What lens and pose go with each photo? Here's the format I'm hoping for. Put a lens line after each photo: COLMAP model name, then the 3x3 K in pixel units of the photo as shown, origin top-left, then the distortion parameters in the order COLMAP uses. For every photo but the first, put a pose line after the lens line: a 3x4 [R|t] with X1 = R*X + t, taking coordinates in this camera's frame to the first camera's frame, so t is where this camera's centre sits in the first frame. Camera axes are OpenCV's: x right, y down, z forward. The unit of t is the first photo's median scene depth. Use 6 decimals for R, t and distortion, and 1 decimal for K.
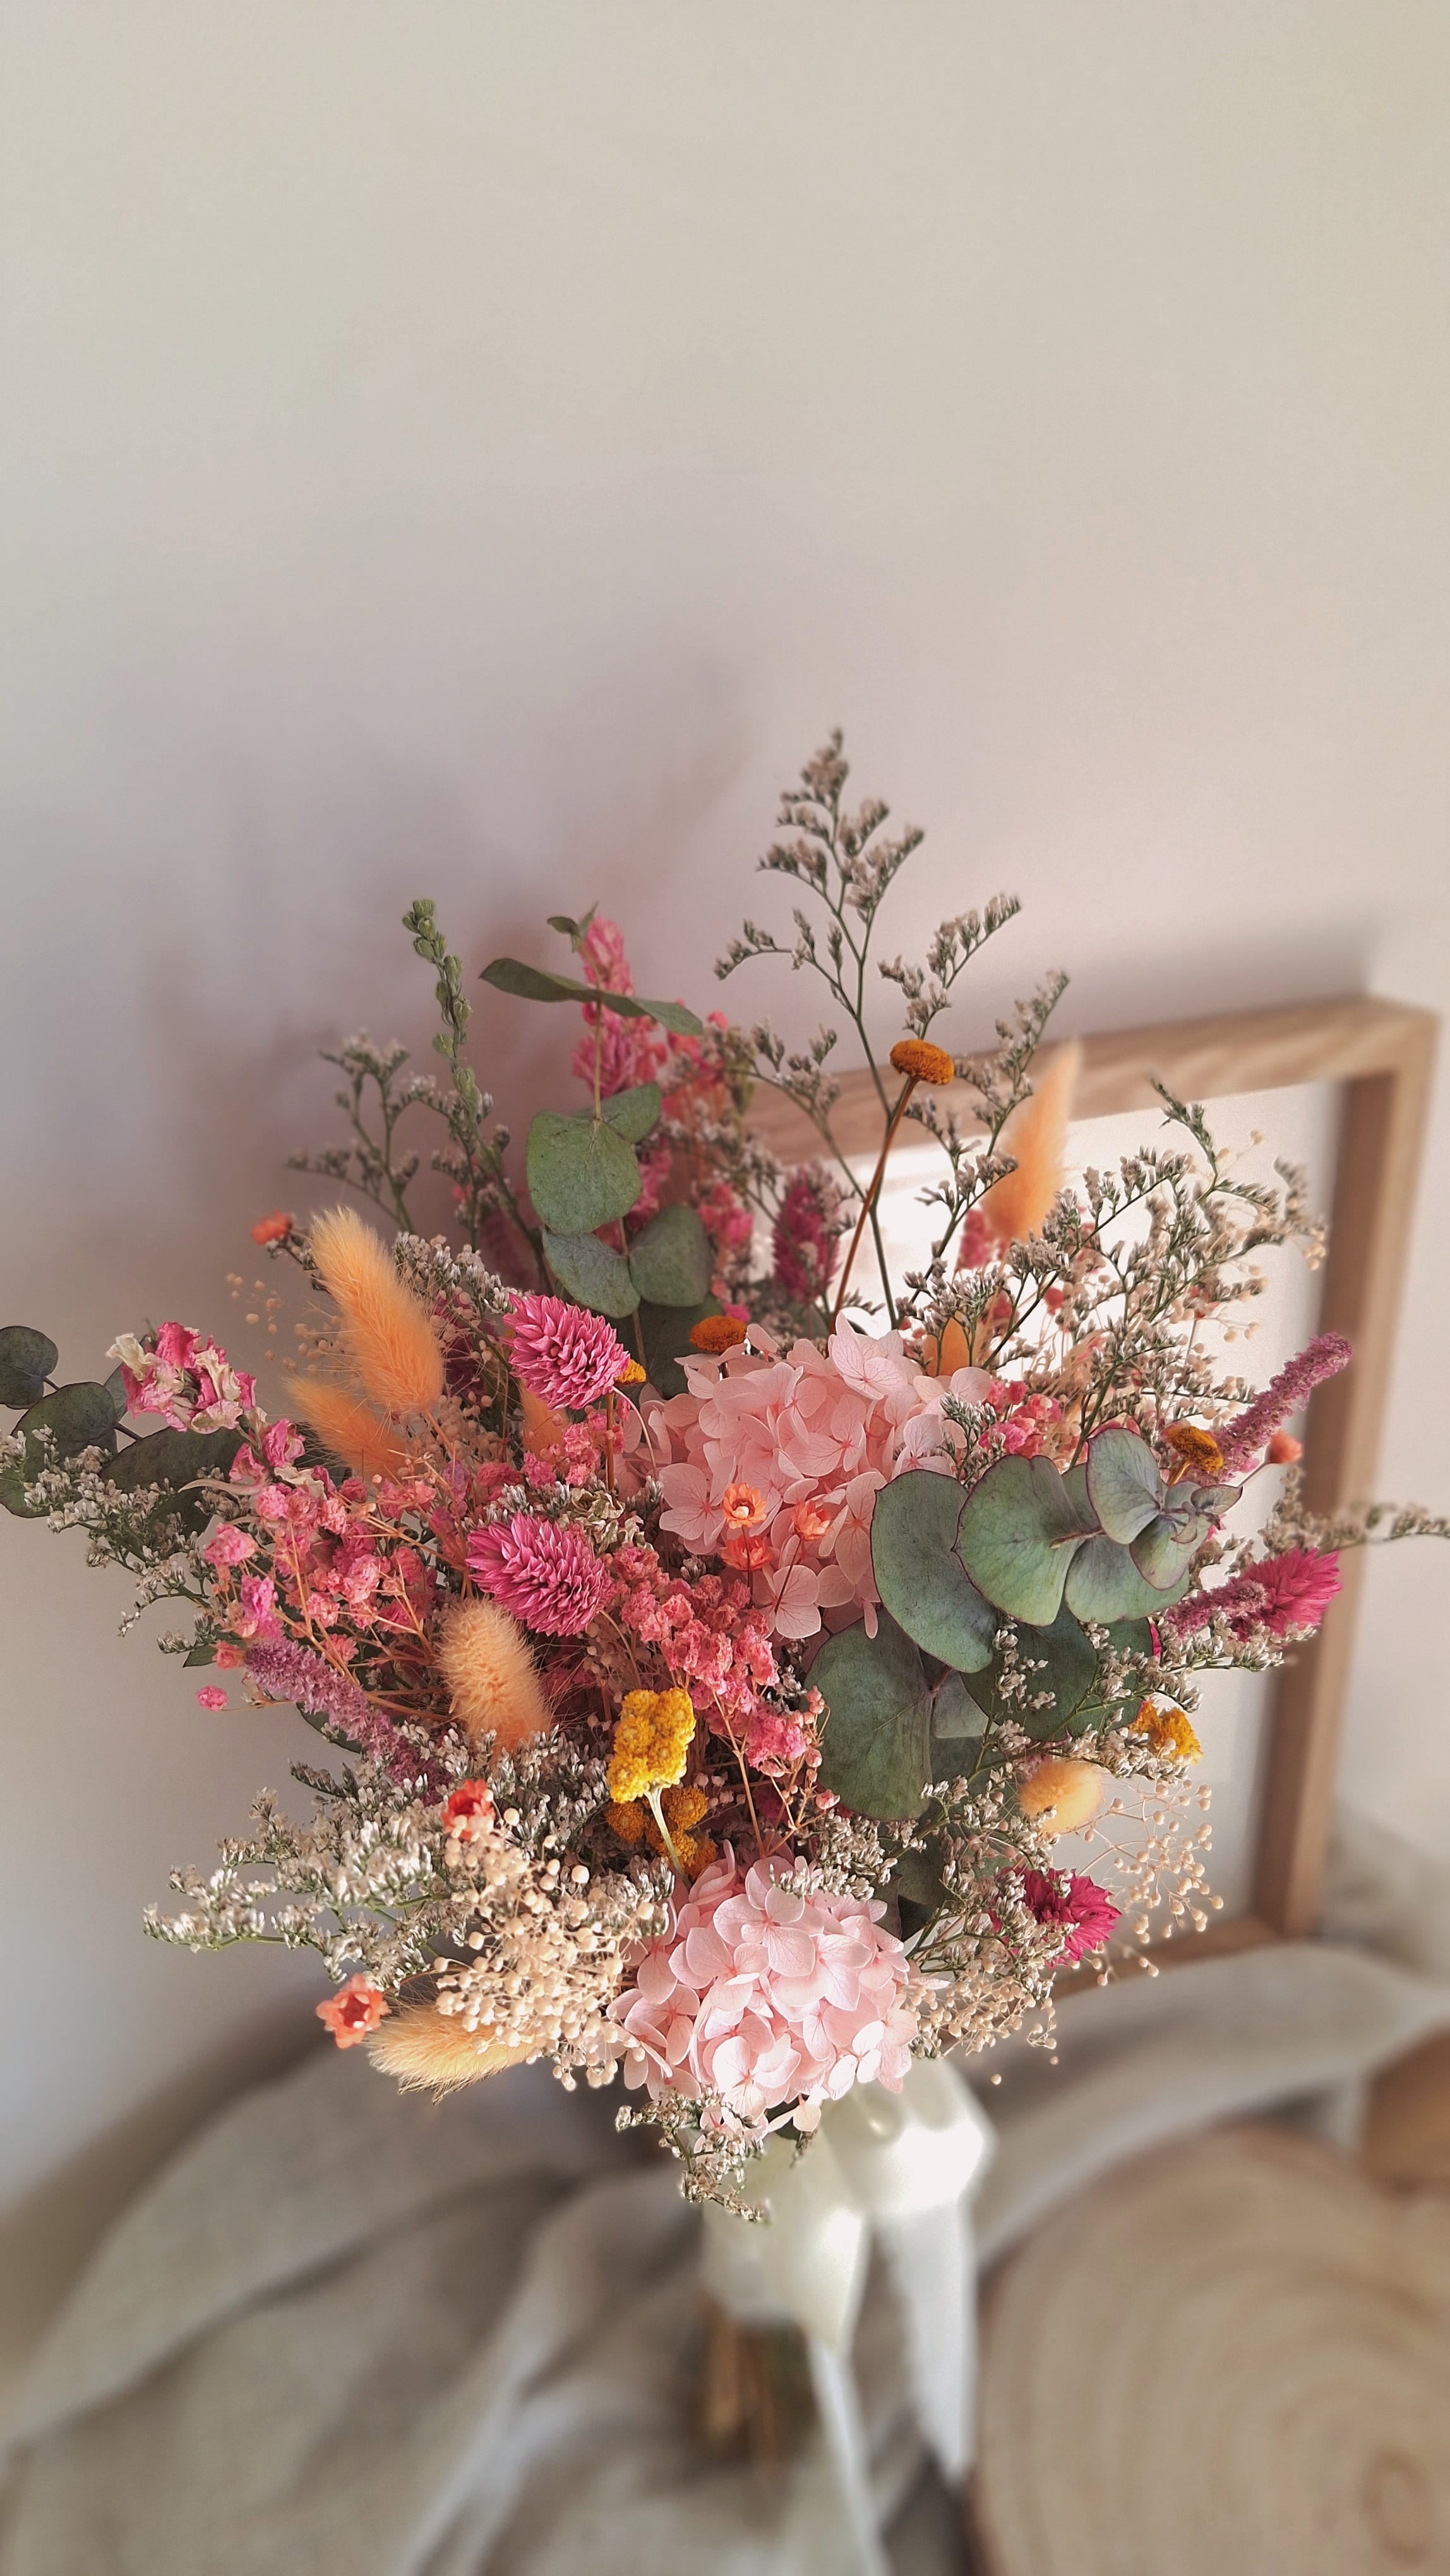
lens RADIAL K [[1926.3, 0, 729.8], [0, 1926.3, 1333.5], [0, 0, 1]] dist [0.032284, -0.132005]
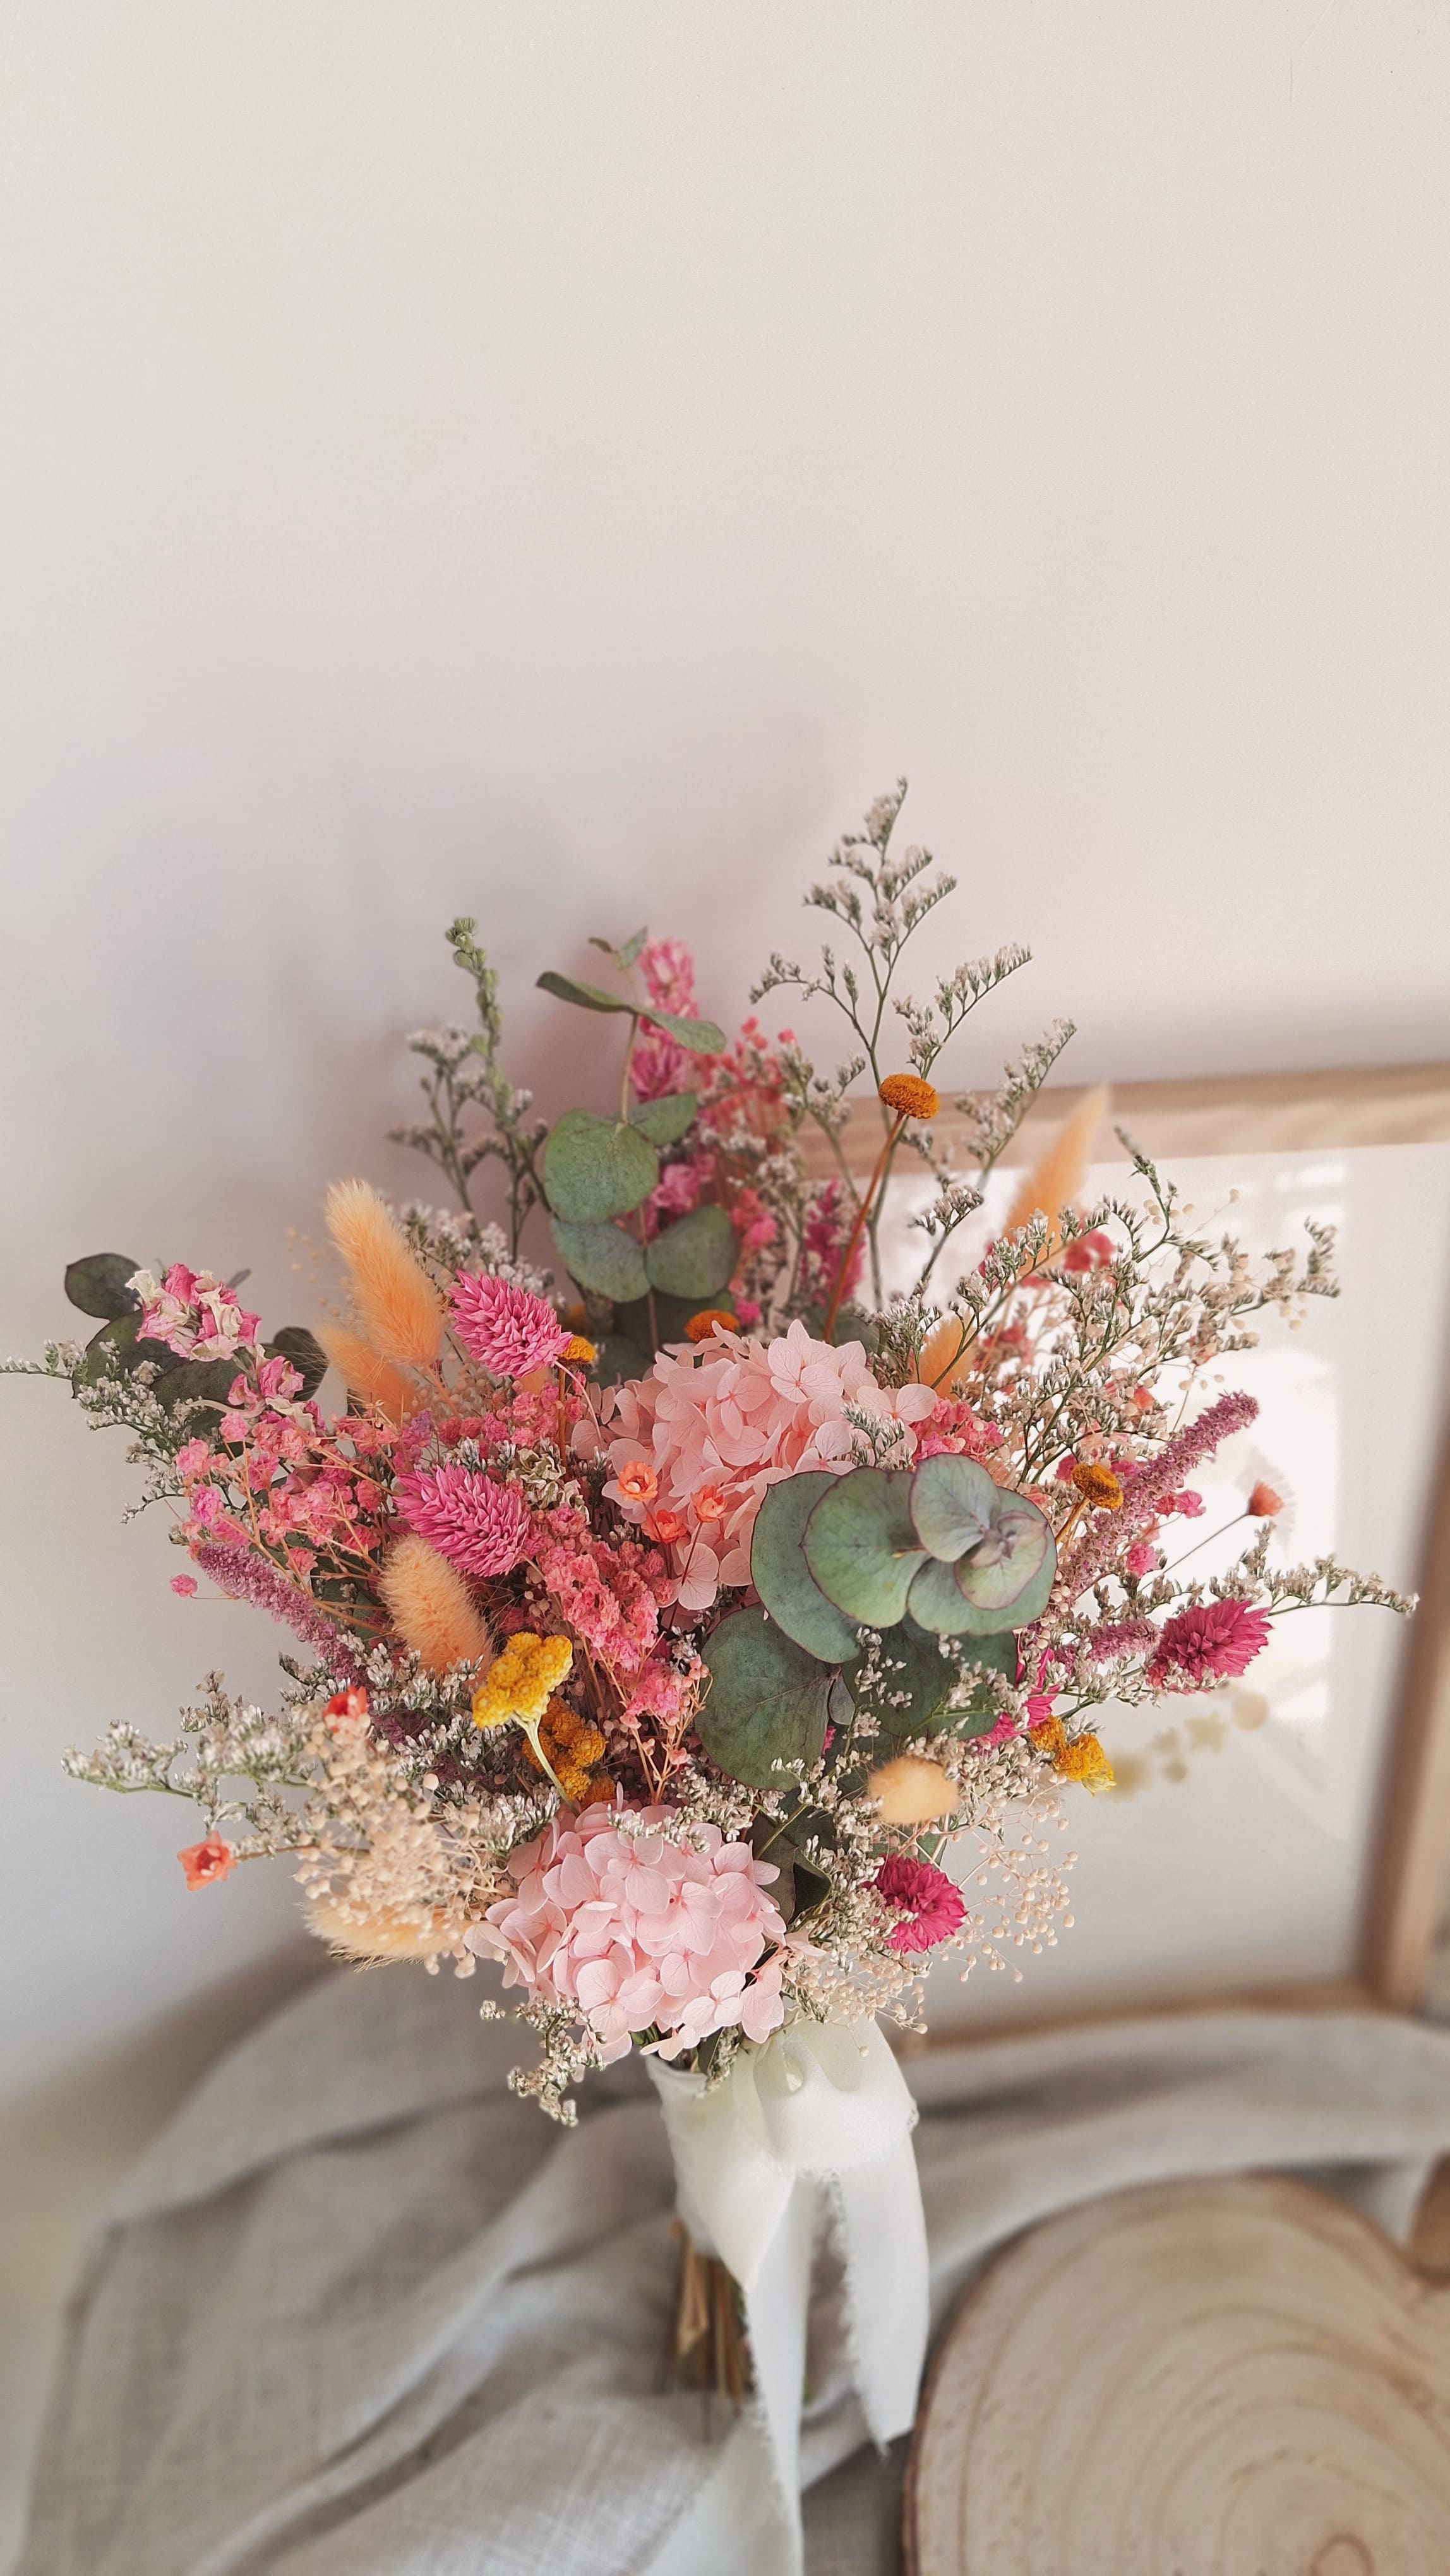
lens RADIAL K [[1916.2, 0, 719.0], [0, 1916.2, 1285.8], [0, 0, 1]] dist [0.027171, -0.110002]
pose [[0.967538, 0.106526, -0.229178, 0.269100], [-0.109437, 0.993994, 0.000006, -0.025716], [0.227802, 0.025075, 0.973385, -0.062479]]
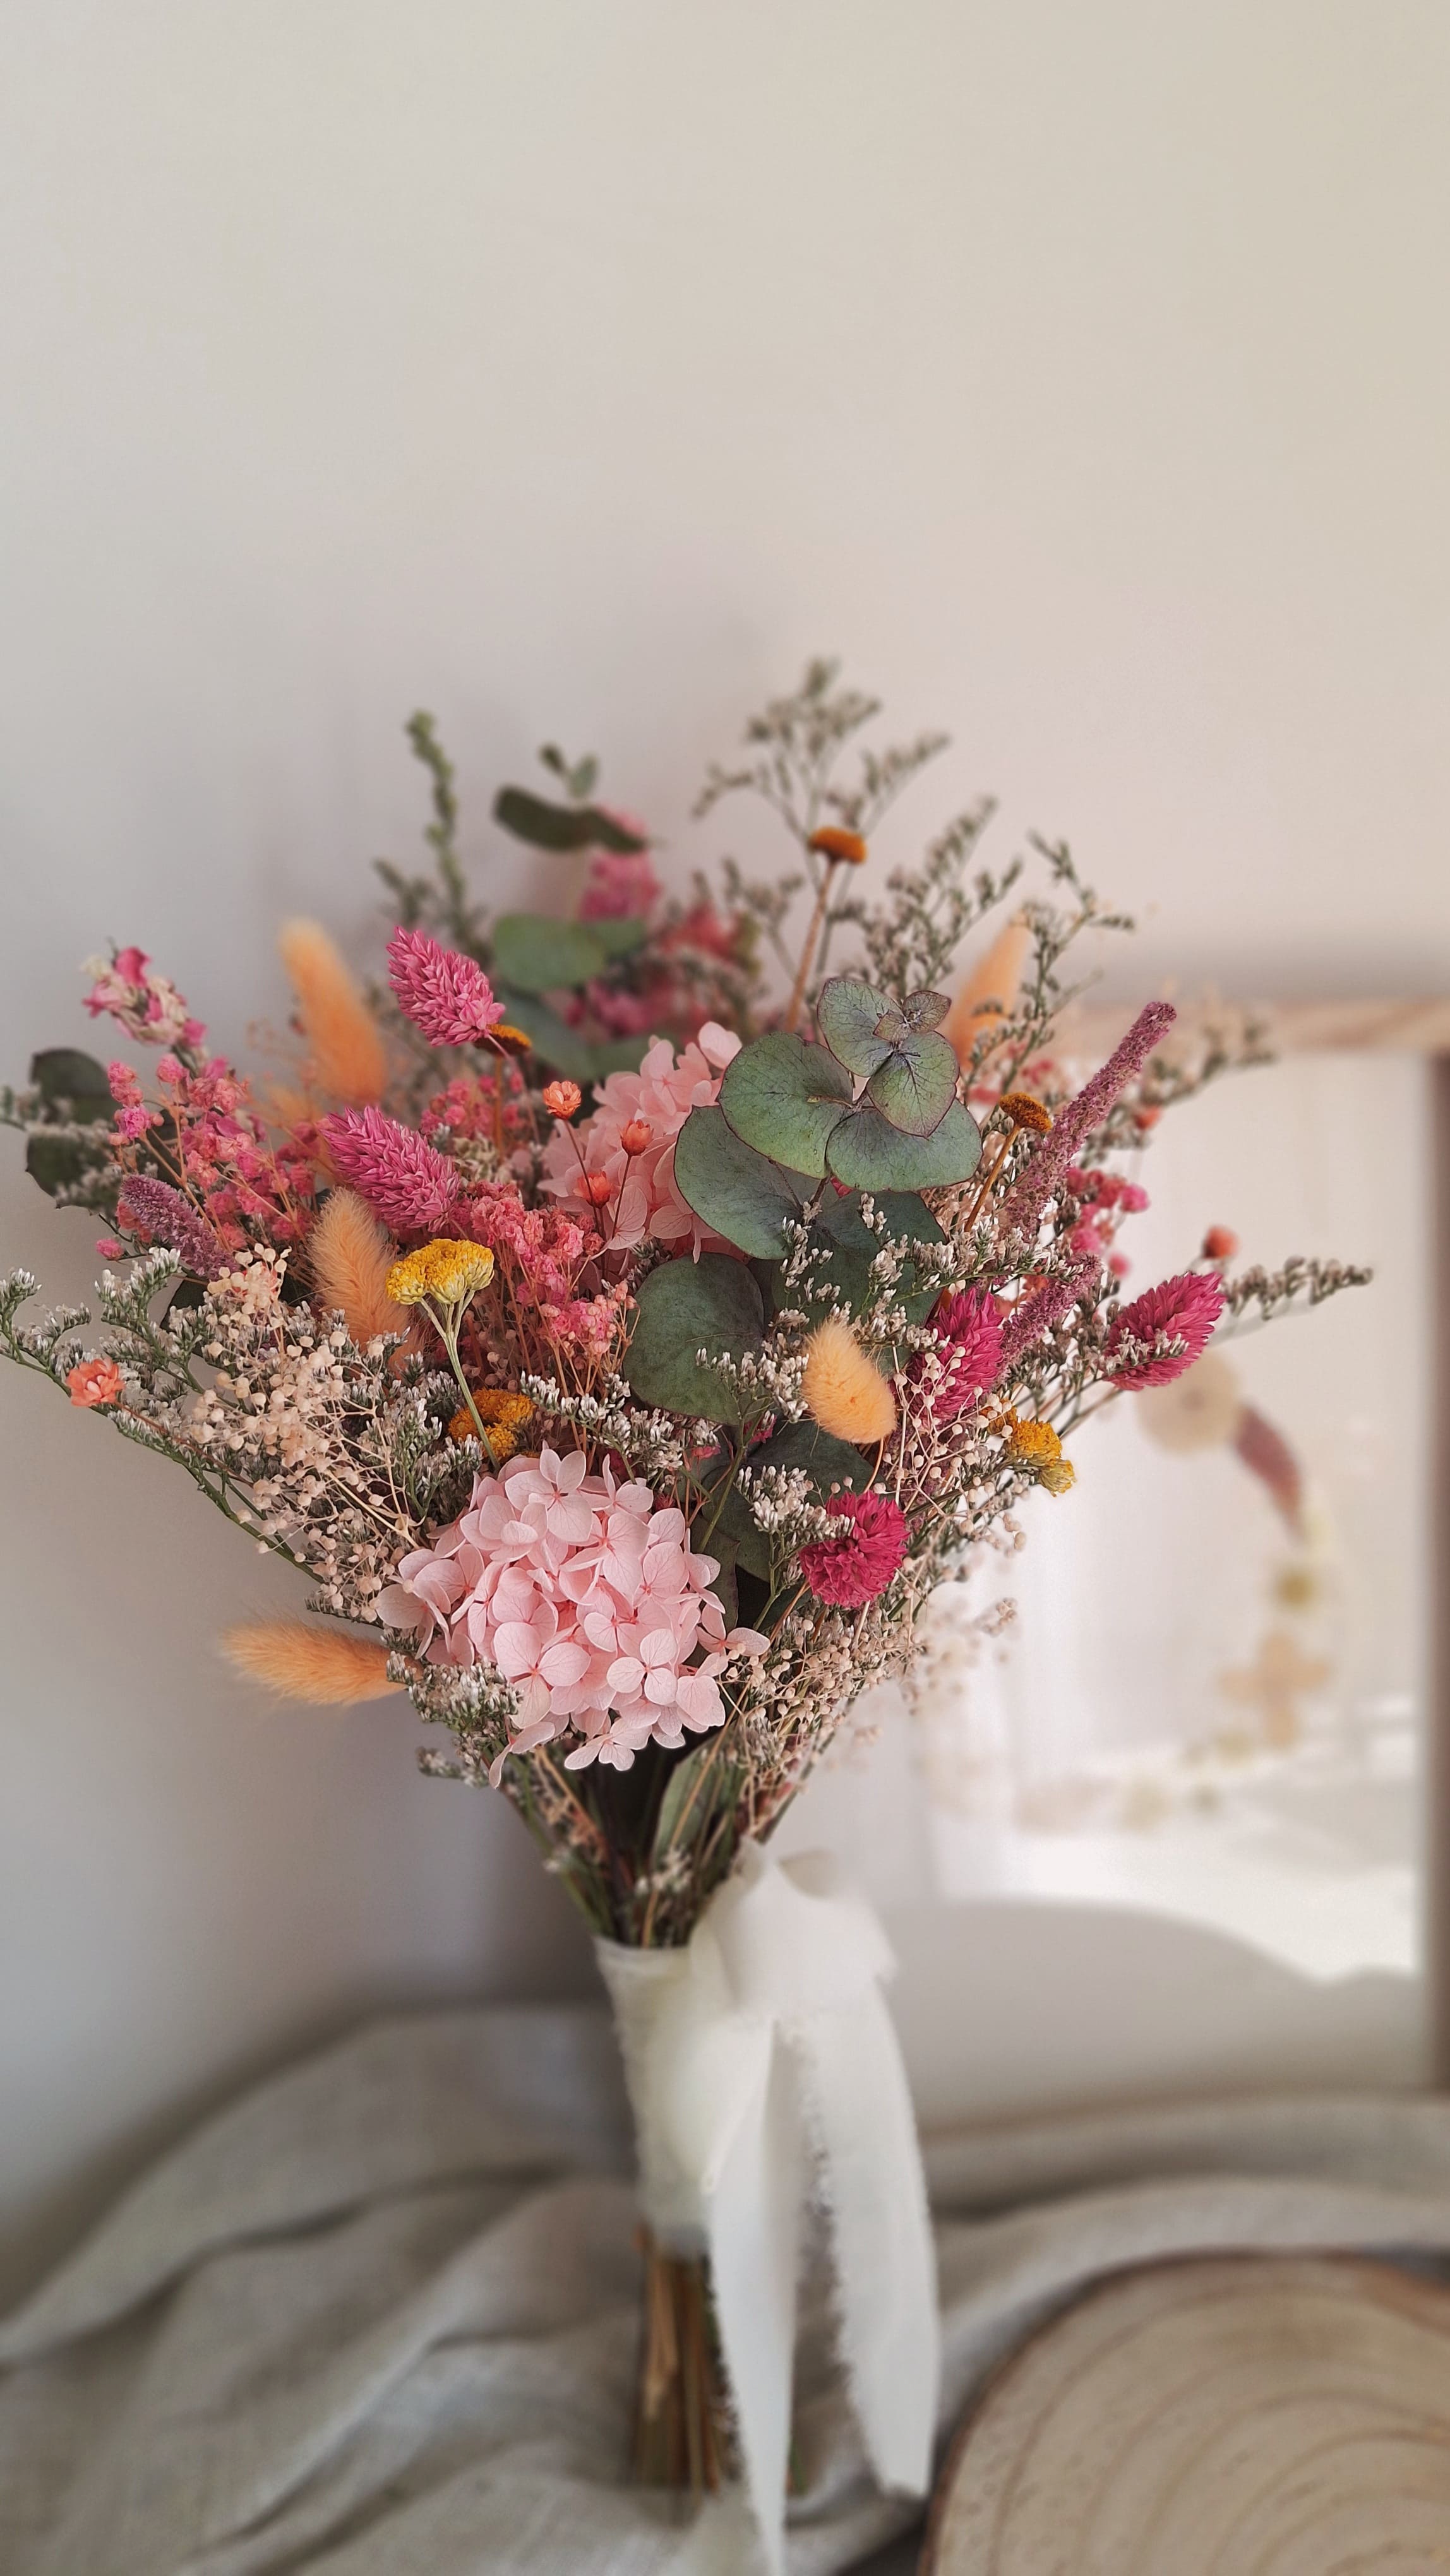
lens RADIAL K [[1924.8, 0, 716.2], [0, 1924.8, 1282.3], [0, 0, 1]] dist [0.055465, -0.097229]
pose [[0.960029, 0.011270, -0.279674, 0.372282], [-0.098850, 0.948456, -0.301099, 0.475084], [0.261865, 0.316710, 0.911659, 0.036084]]
